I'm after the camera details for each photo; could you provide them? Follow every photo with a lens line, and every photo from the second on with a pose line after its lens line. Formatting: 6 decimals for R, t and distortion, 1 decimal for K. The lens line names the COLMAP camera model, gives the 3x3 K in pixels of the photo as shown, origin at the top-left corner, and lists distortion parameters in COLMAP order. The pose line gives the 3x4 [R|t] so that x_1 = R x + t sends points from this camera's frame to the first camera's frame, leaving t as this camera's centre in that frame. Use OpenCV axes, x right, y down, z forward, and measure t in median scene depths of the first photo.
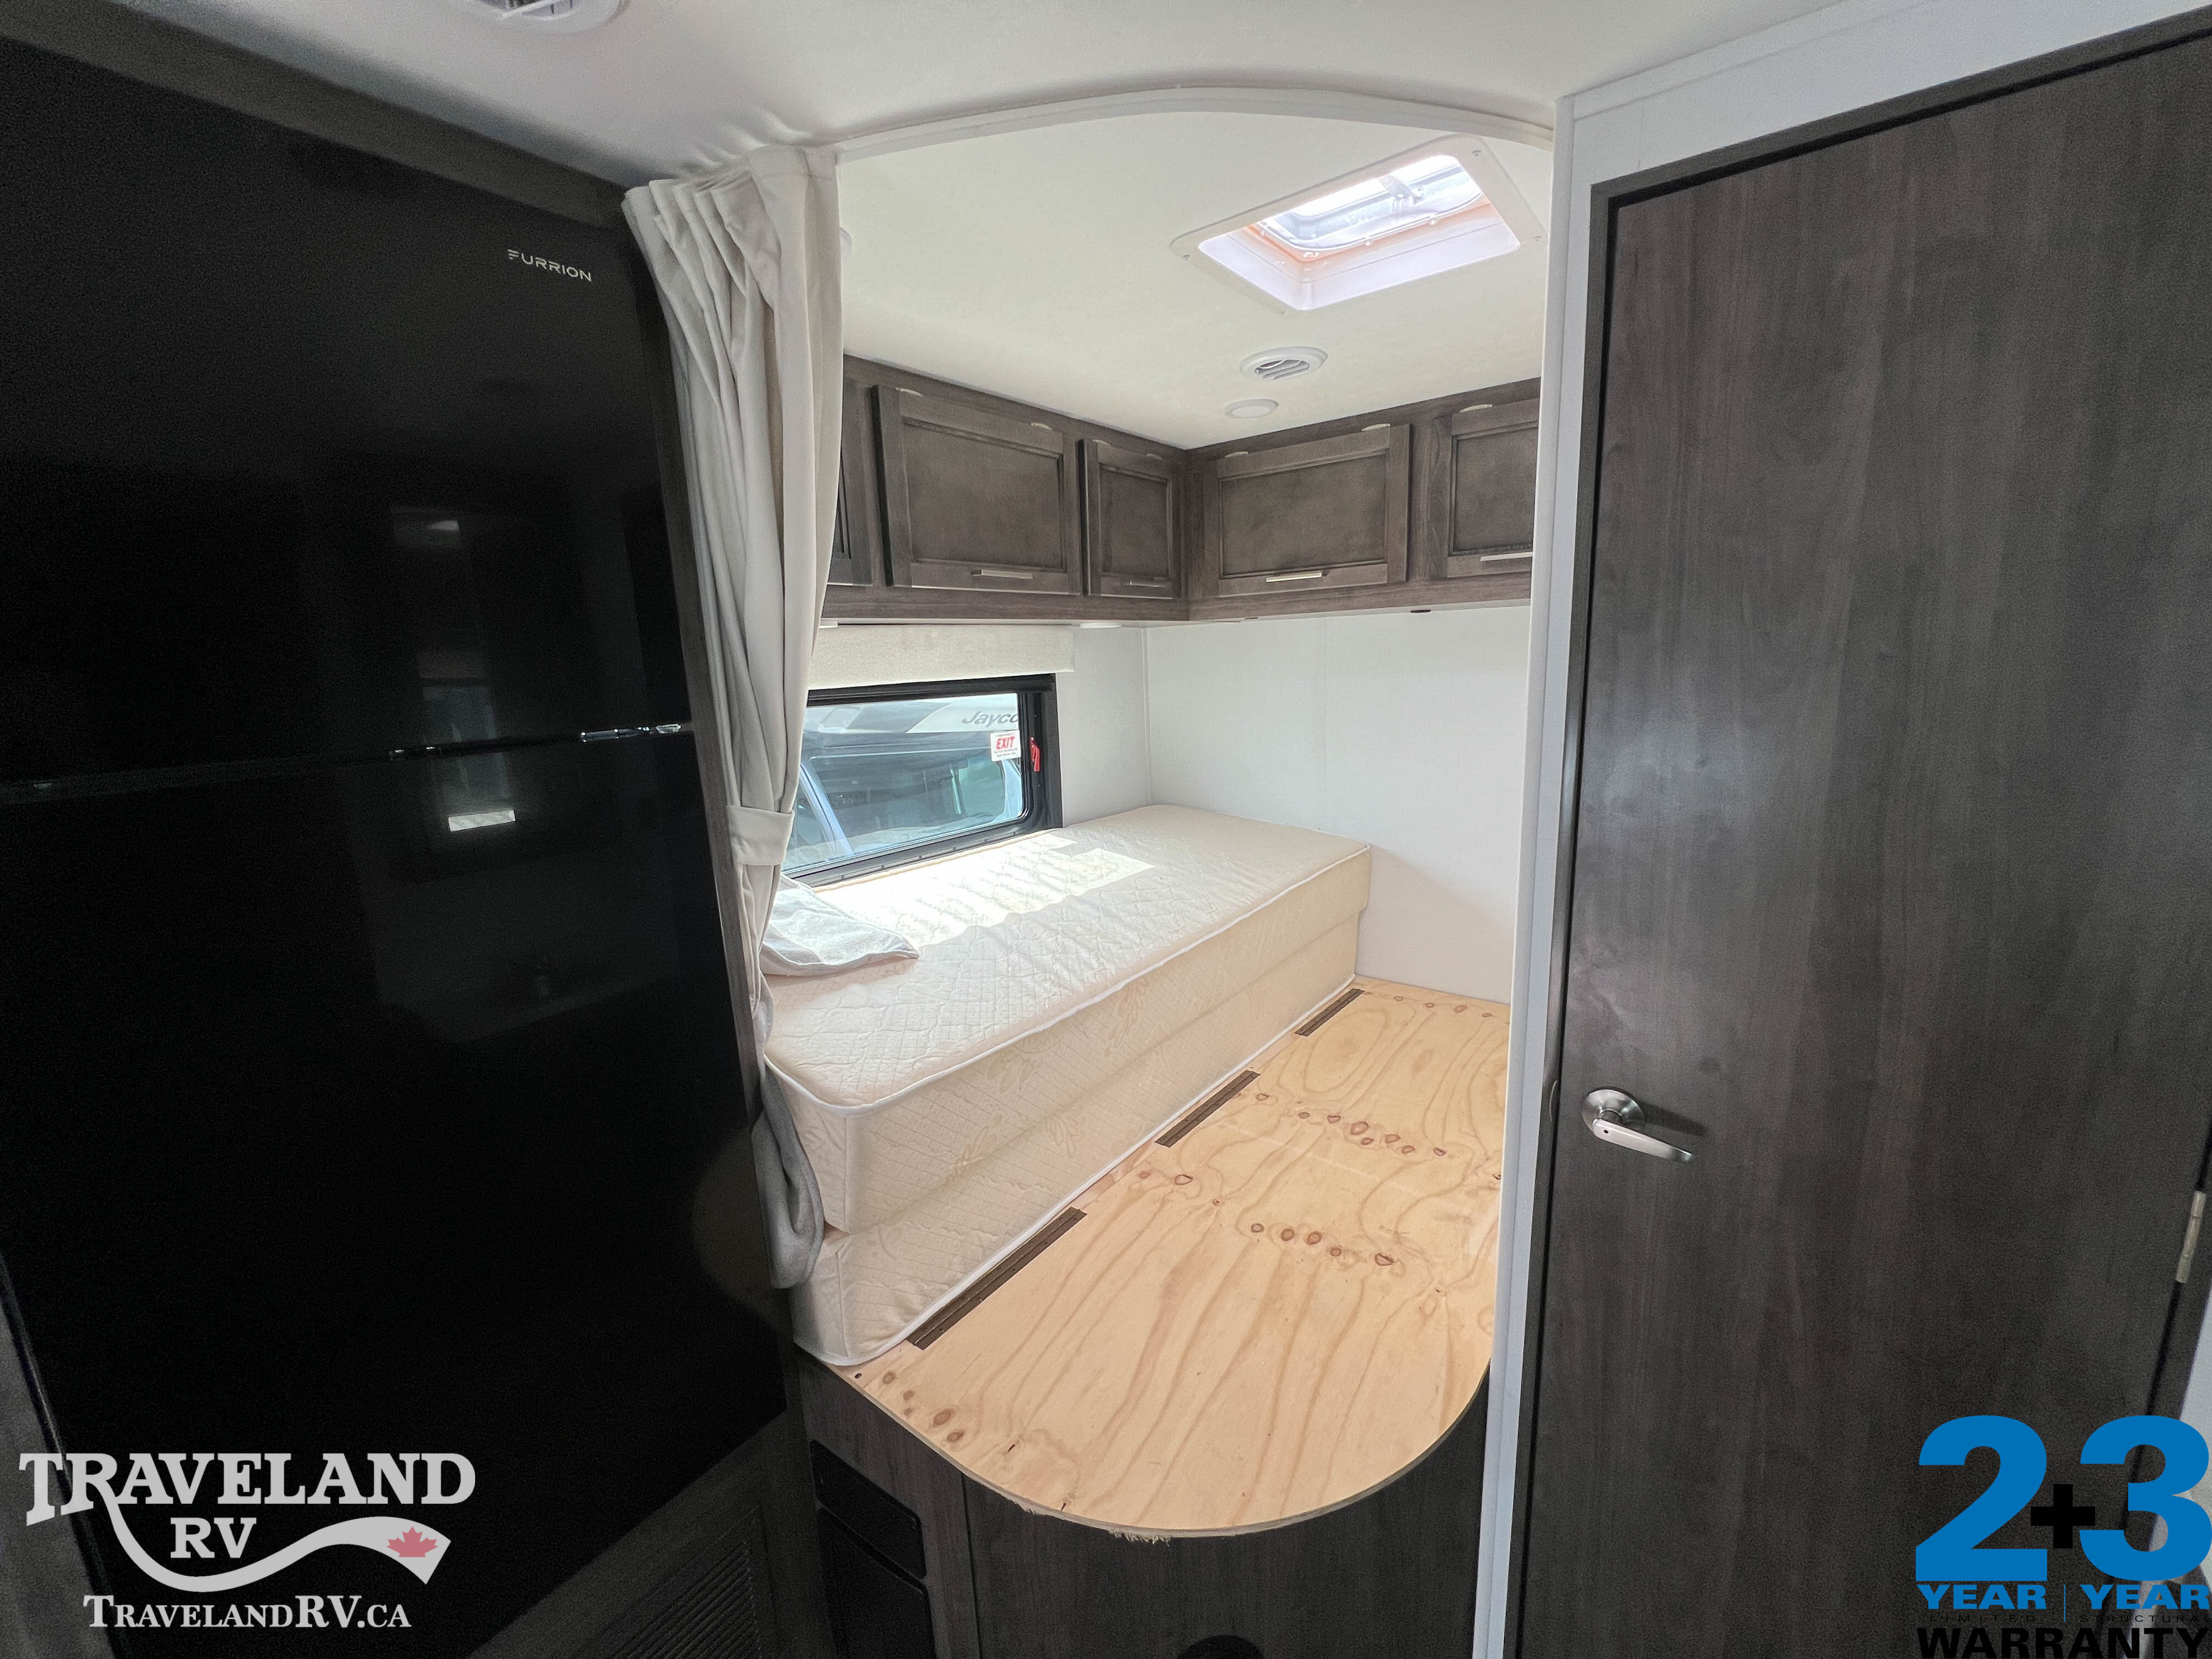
lens RADIAL K [[881.3, 0, 1102.2], [0, 881.3, 829.0], [0, 0, 1]] dist [-0.001104, 0.000064]
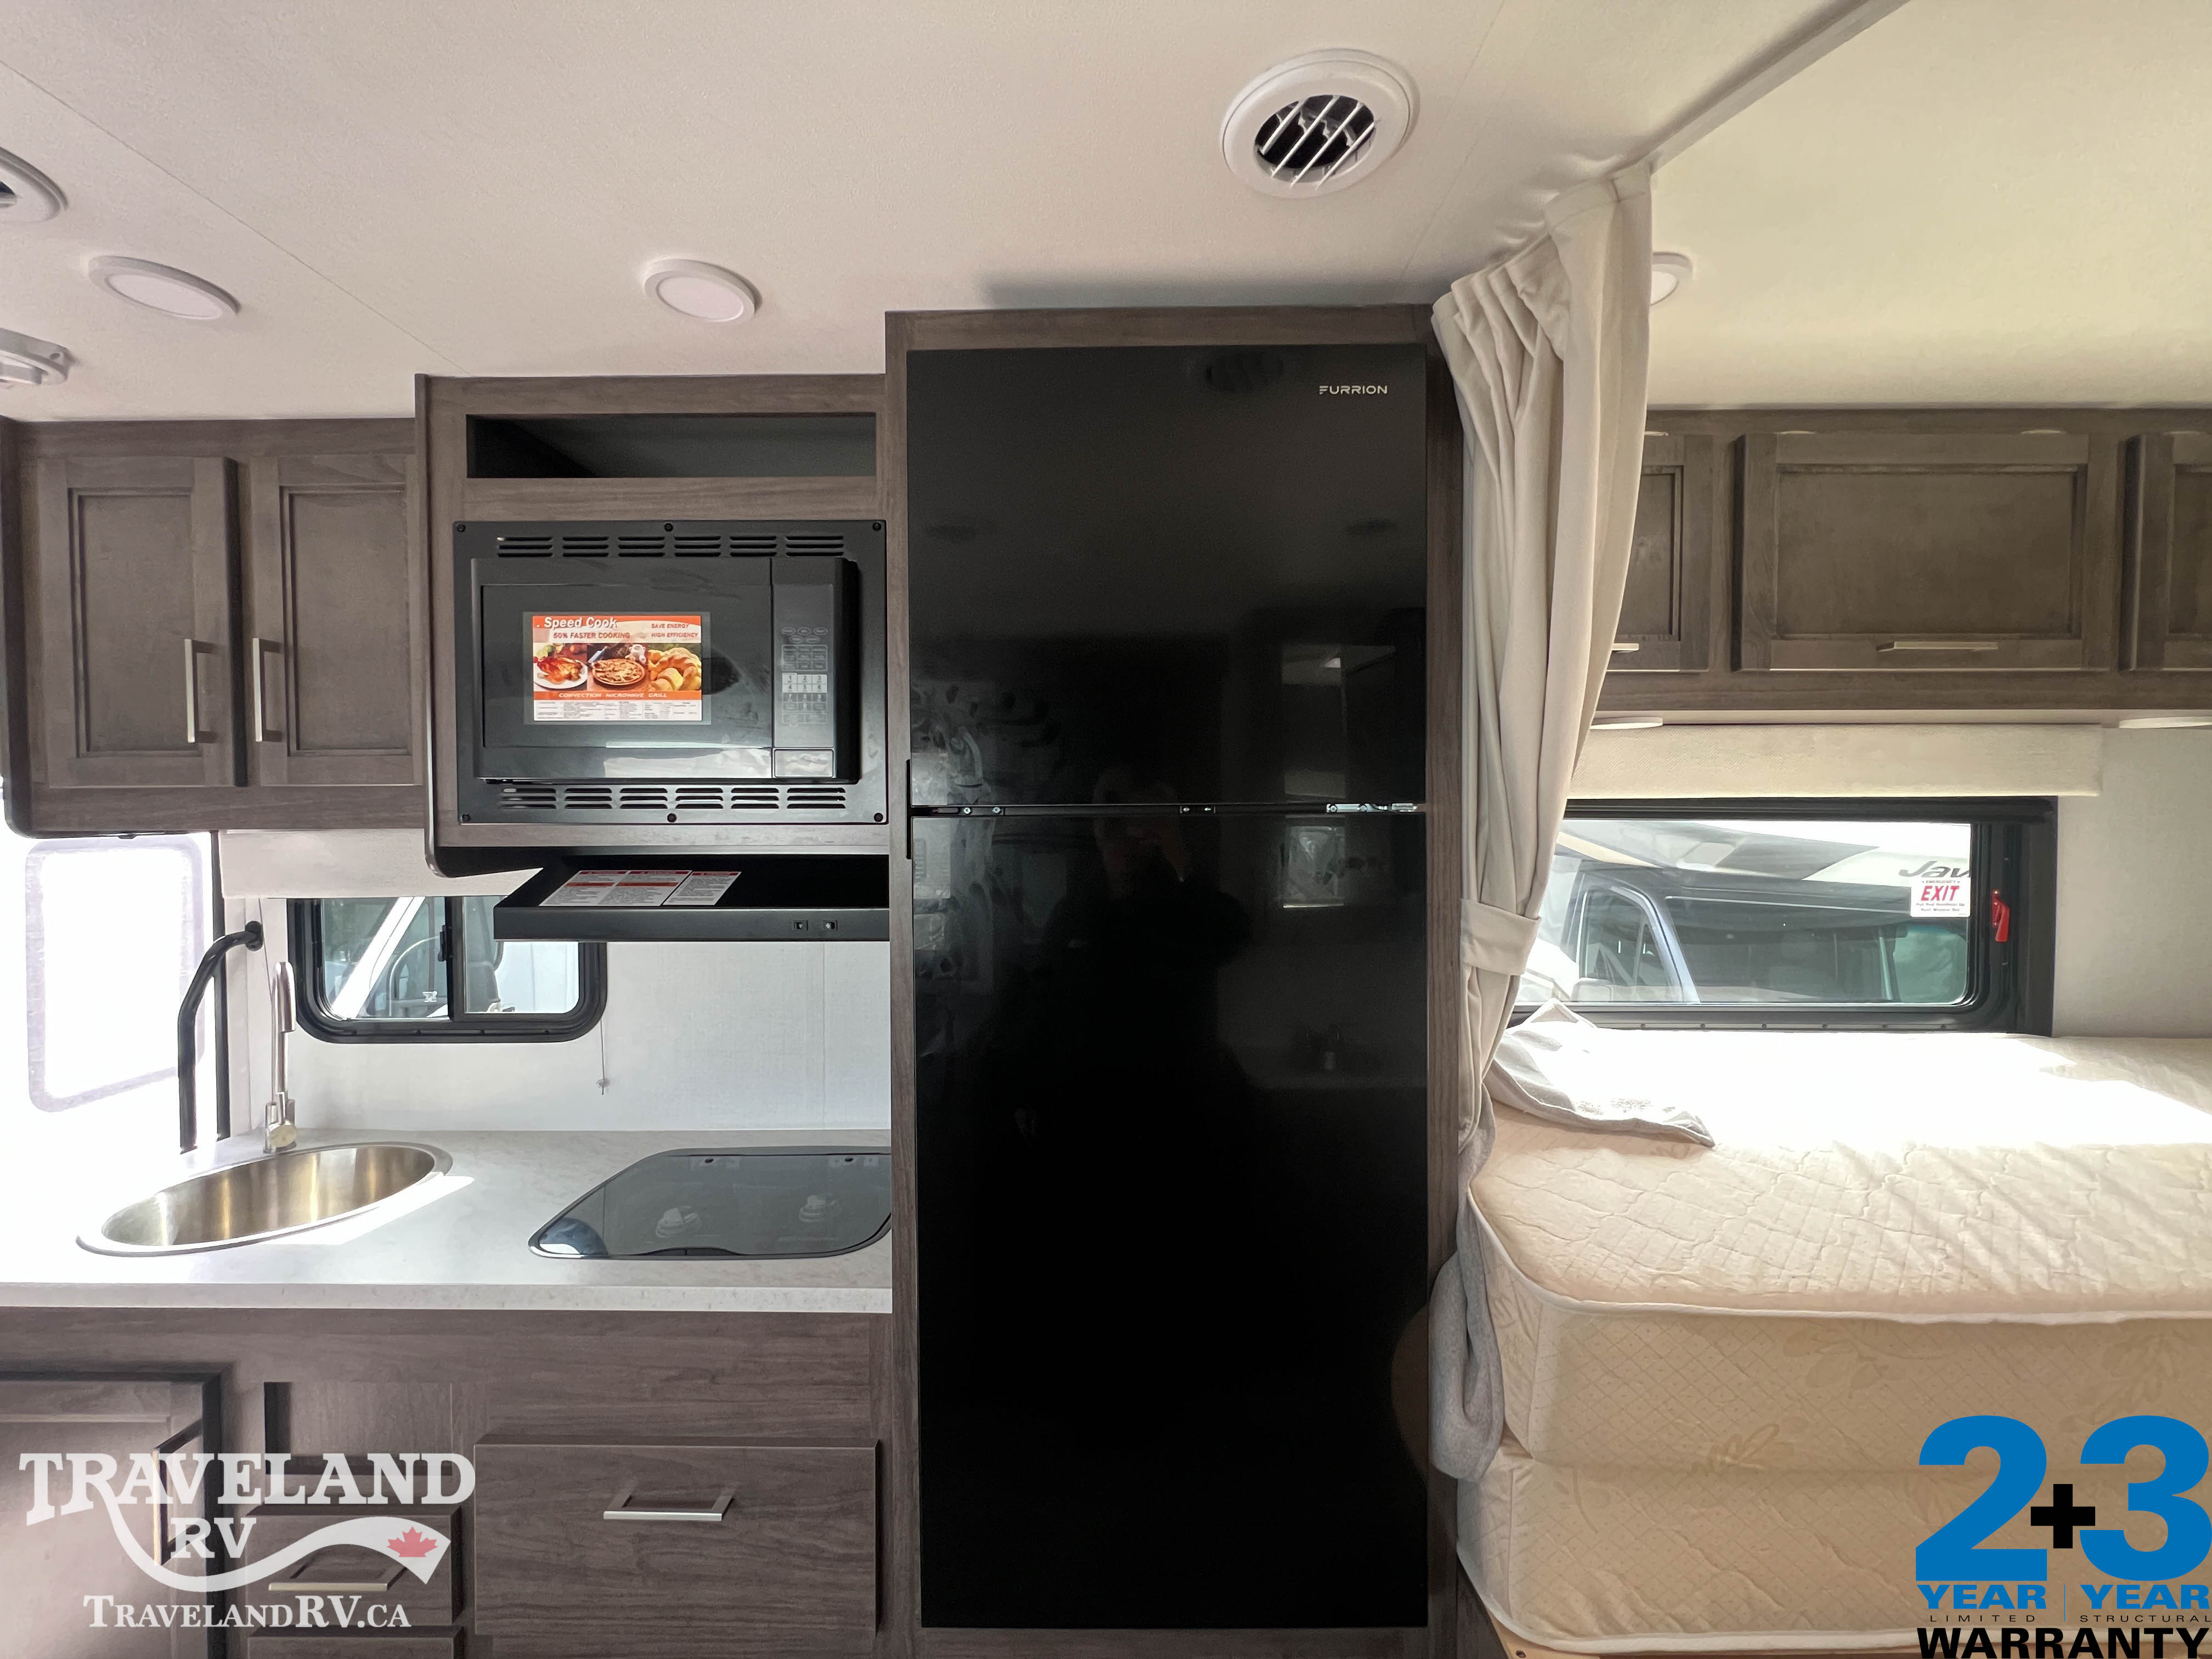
lens RADIAL K [[882.8, 0, 1103.5], [0, 882.8, 827.7], [0, 0, 1]] dist [-0.002693, 0.000253]
pose [[0.609862, 0.056847, -0.790466, 0.050343], [-0.175798, 0.982279, -0.064990, 0.018152], [0.772764, 0.178597, 0.609048, 0.088733]]
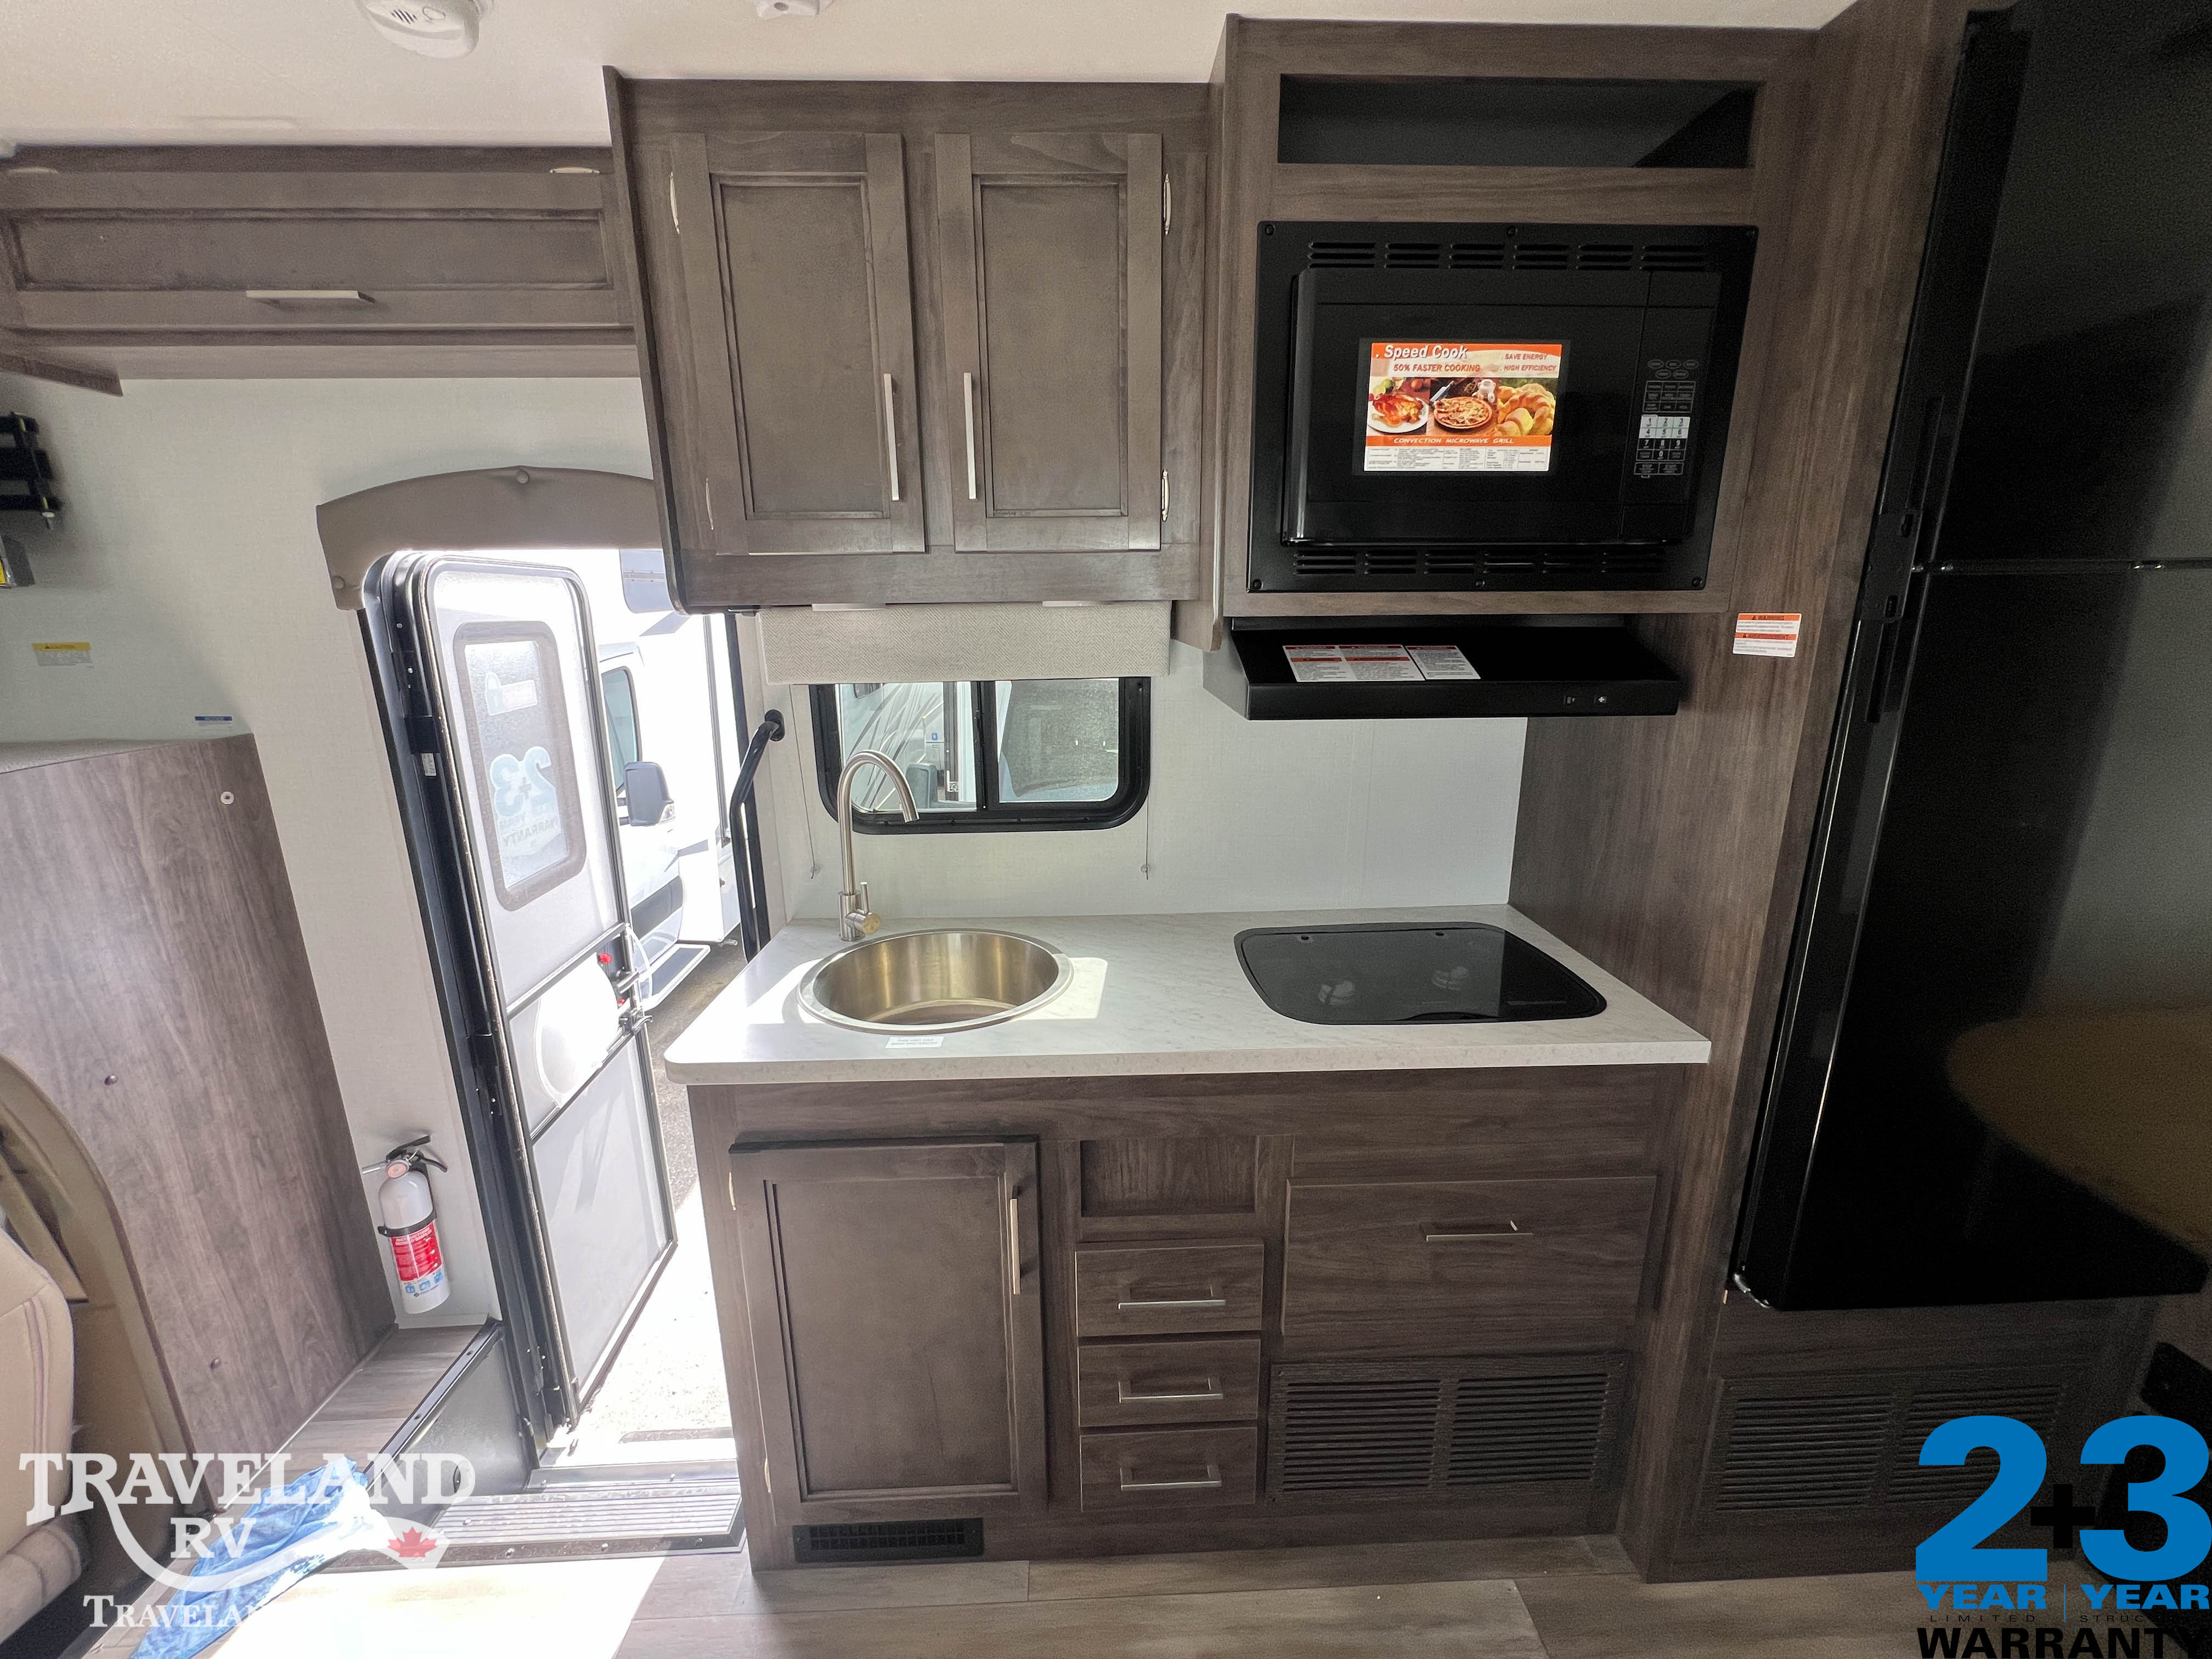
lens RADIAL K [[882.8, 0, 1103.5], [0, 882.8, 827.7], [0, 0, 1]] dist [-0.002693, 0.000253]
pose [[0.643826, 0.220720, -0.732647, -0.392107], [-0.166263, 0.974970, 0.147616, 0.156819], [0.746890, 0.026773, 0.664408, -0.406394]]
